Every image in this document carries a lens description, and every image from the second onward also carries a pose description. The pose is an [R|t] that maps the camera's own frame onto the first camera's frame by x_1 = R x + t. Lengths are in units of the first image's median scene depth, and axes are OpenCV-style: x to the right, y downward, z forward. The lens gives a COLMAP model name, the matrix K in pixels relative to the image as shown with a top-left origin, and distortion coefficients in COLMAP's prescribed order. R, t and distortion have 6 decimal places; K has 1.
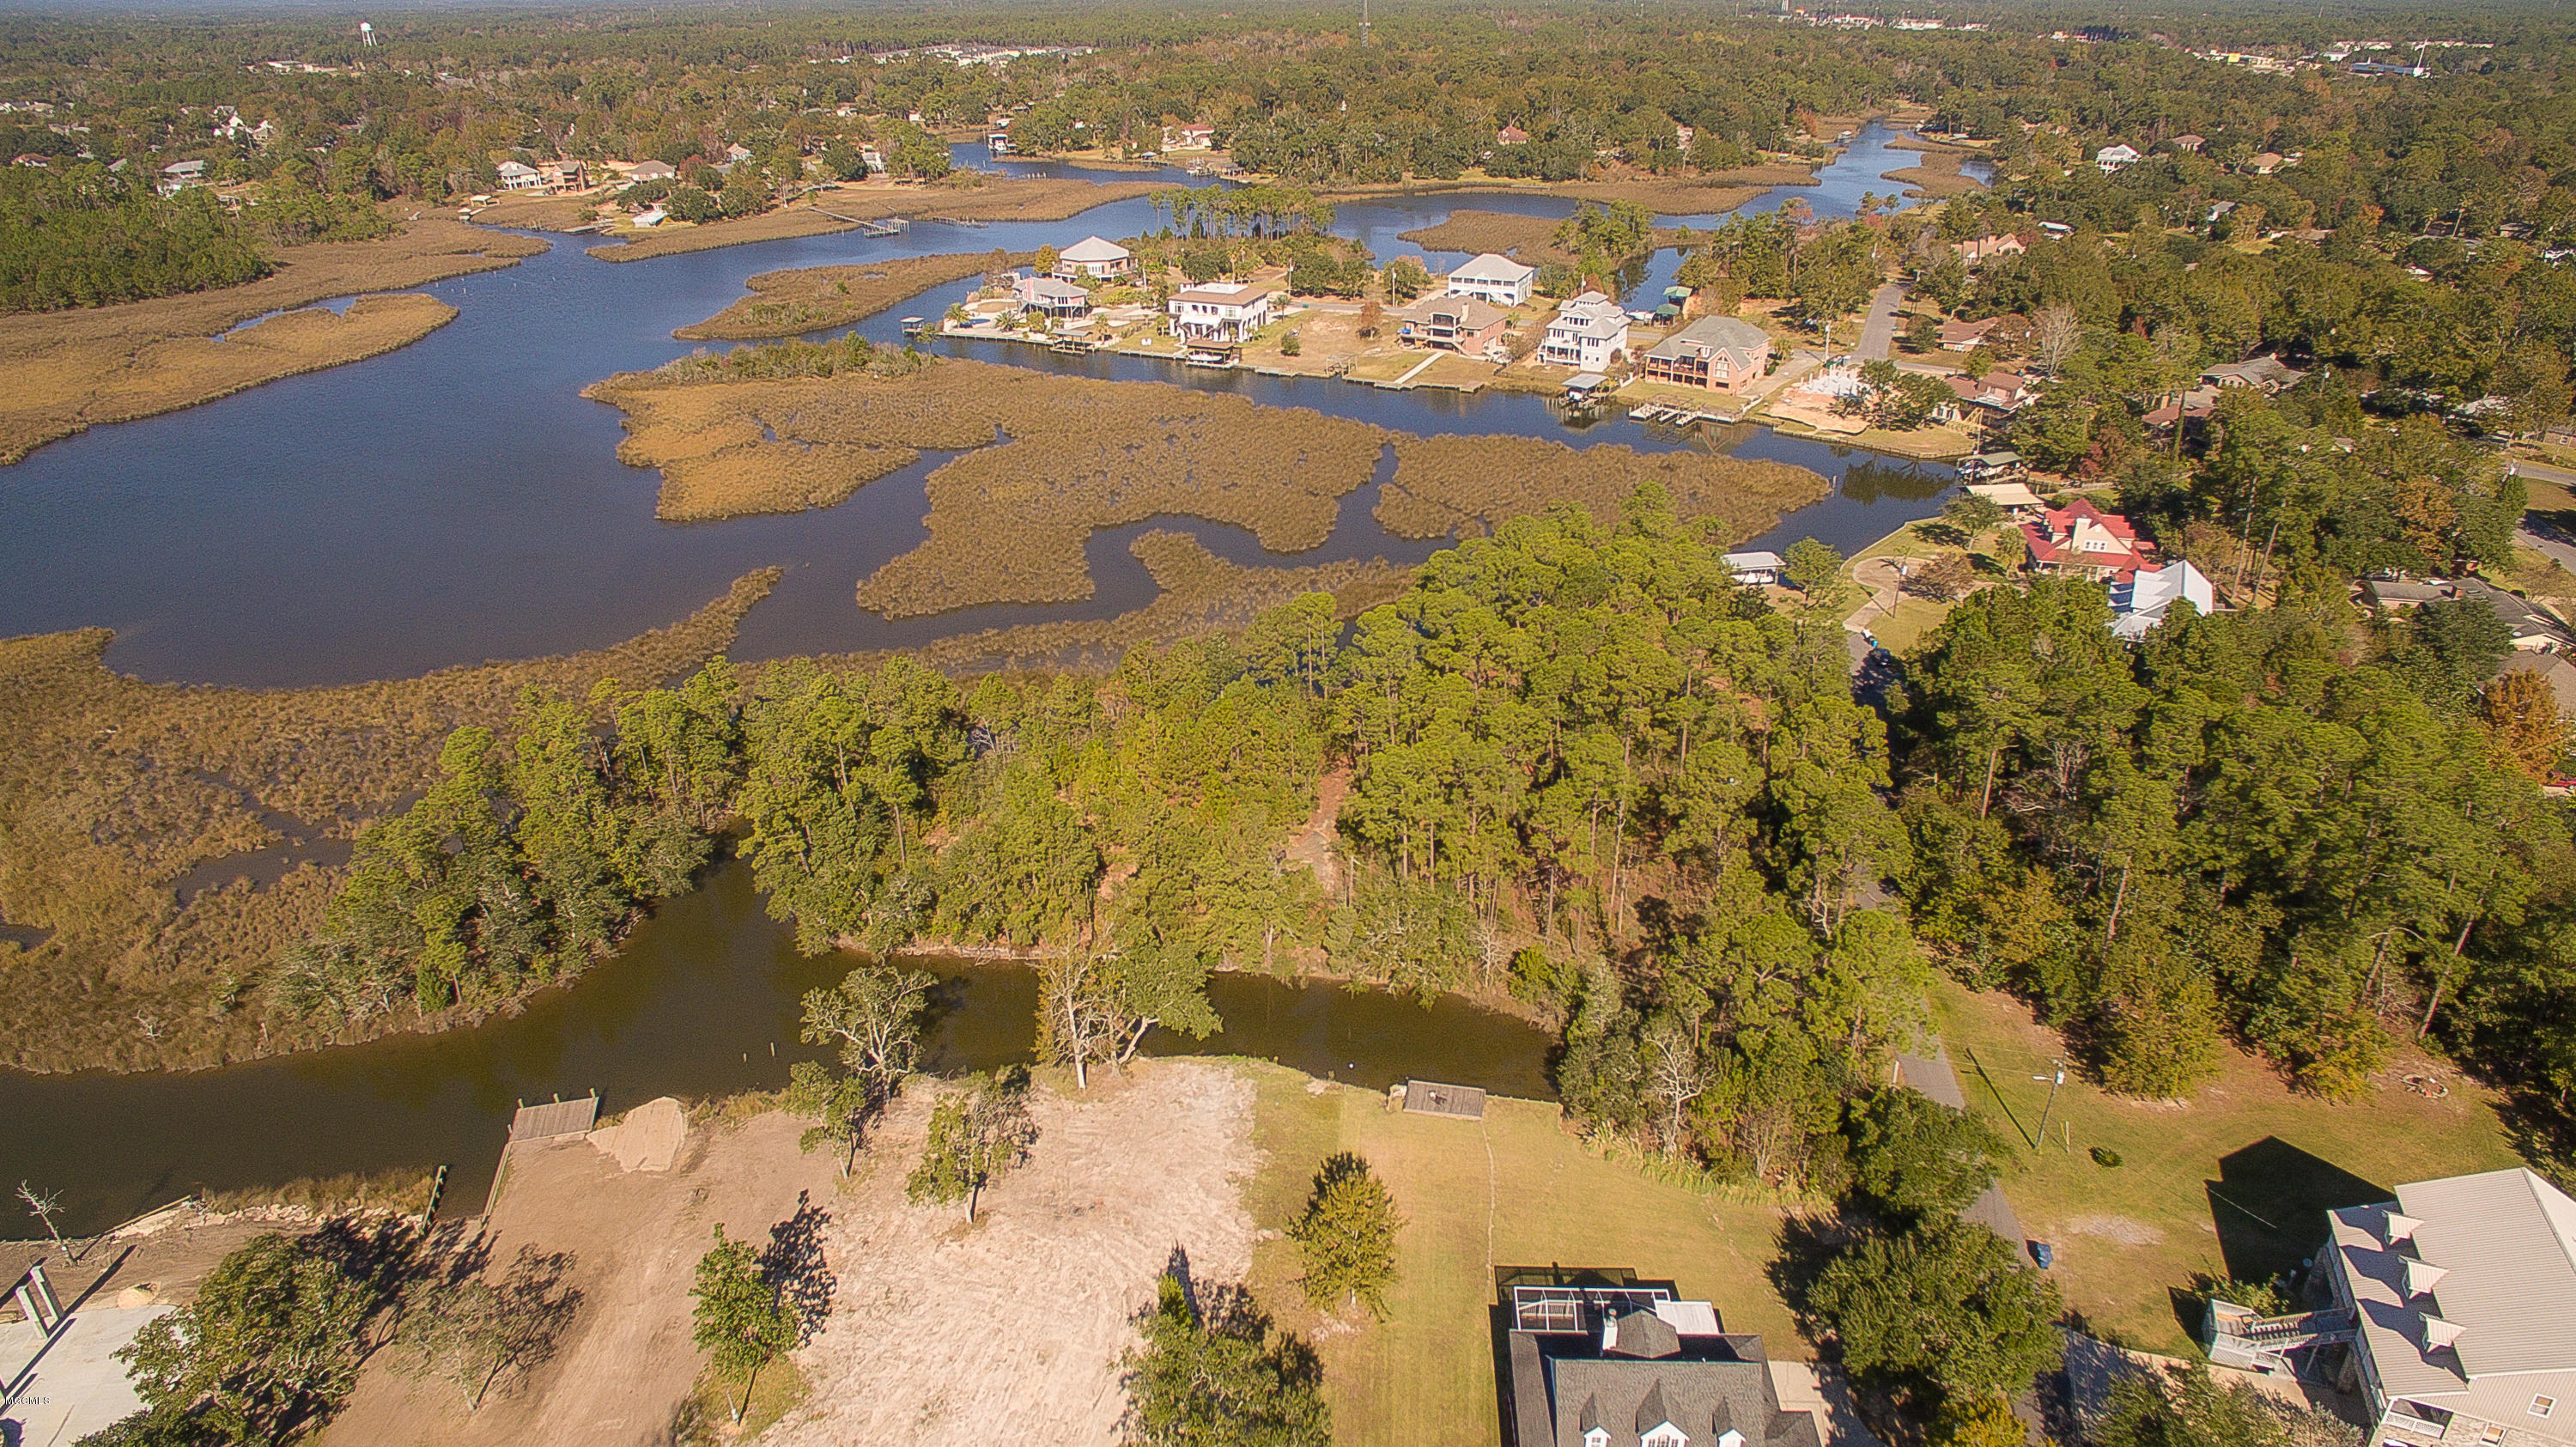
lens RADIAL K [[1574.5, 0, 1296.7], [0, 1574.5, 719.2], [0, 0, 1]] dist [-0.089701, 0.024258]
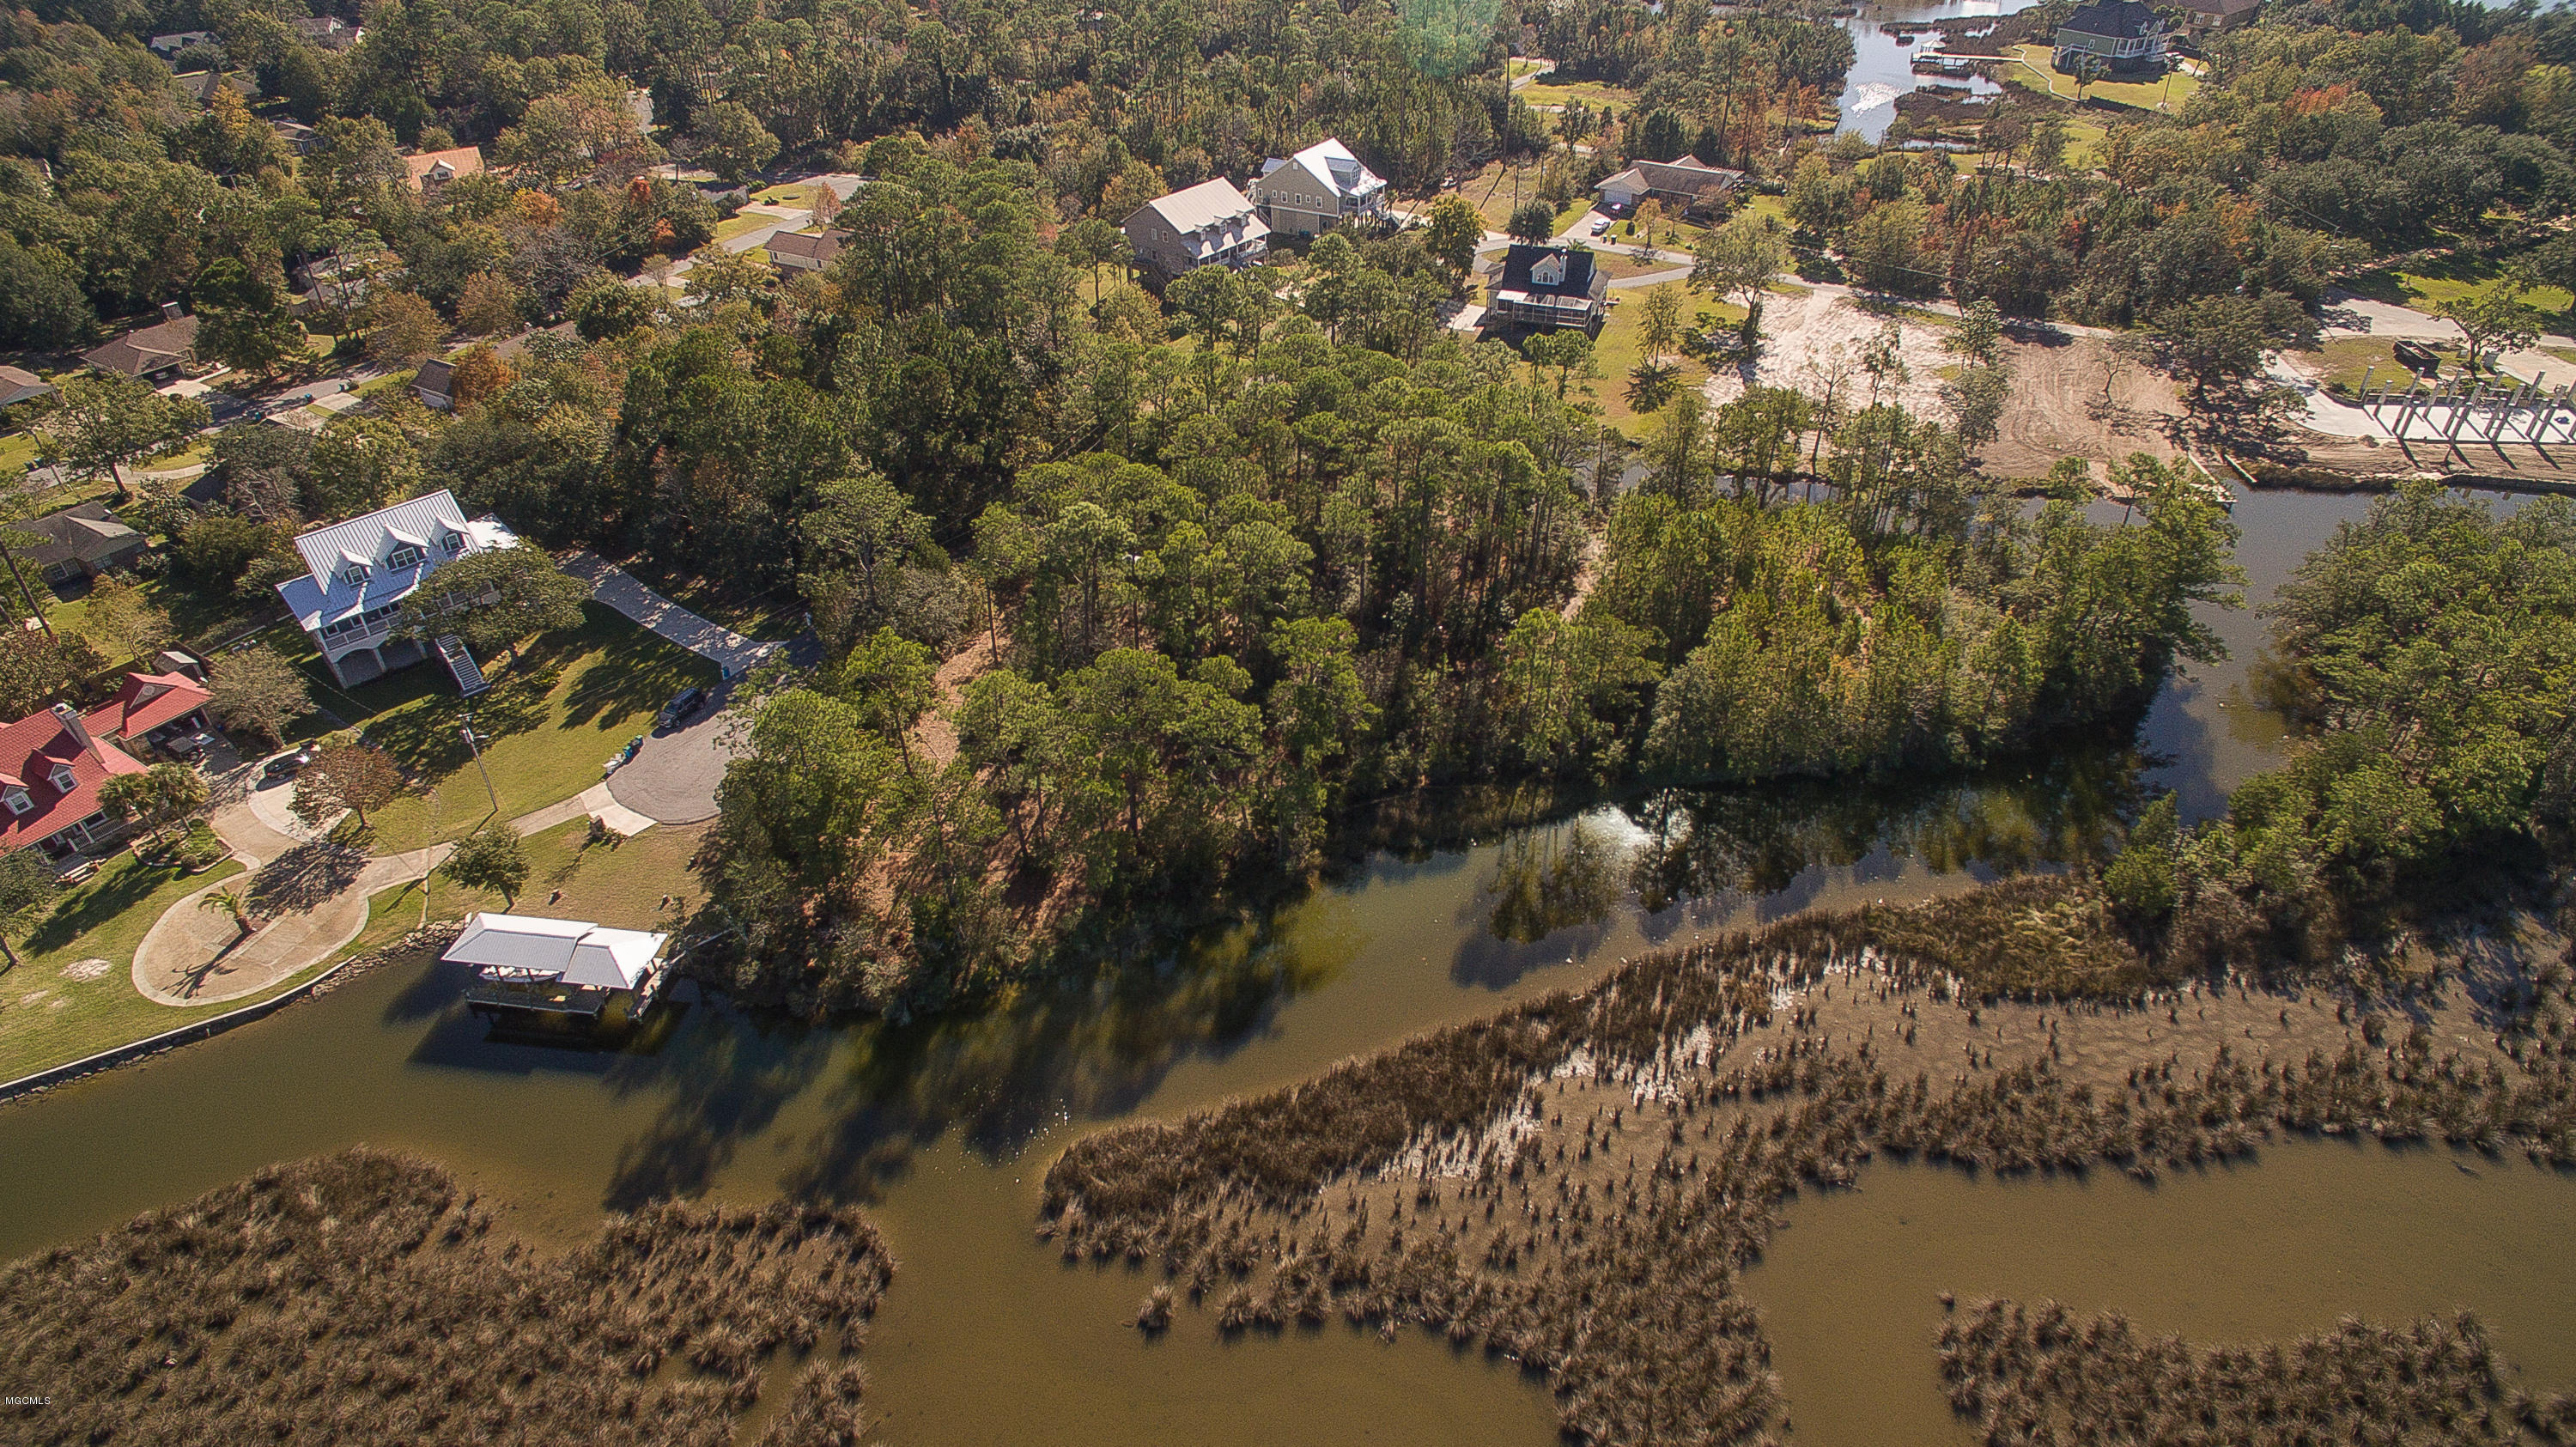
lens RADIAL K [[1485.2, 0, 1289.2], [0, 1485.2, 715.7], [0, 0, 1]] dist [-0.111618, 0.081496]
pose [[-0.946461, -0.160612, 0.280029, -0.039805], [0.166253, 0.501056, 0.849296, -0.365283], [-0.276717, 0.850380, -0.447527, 0.817988]]
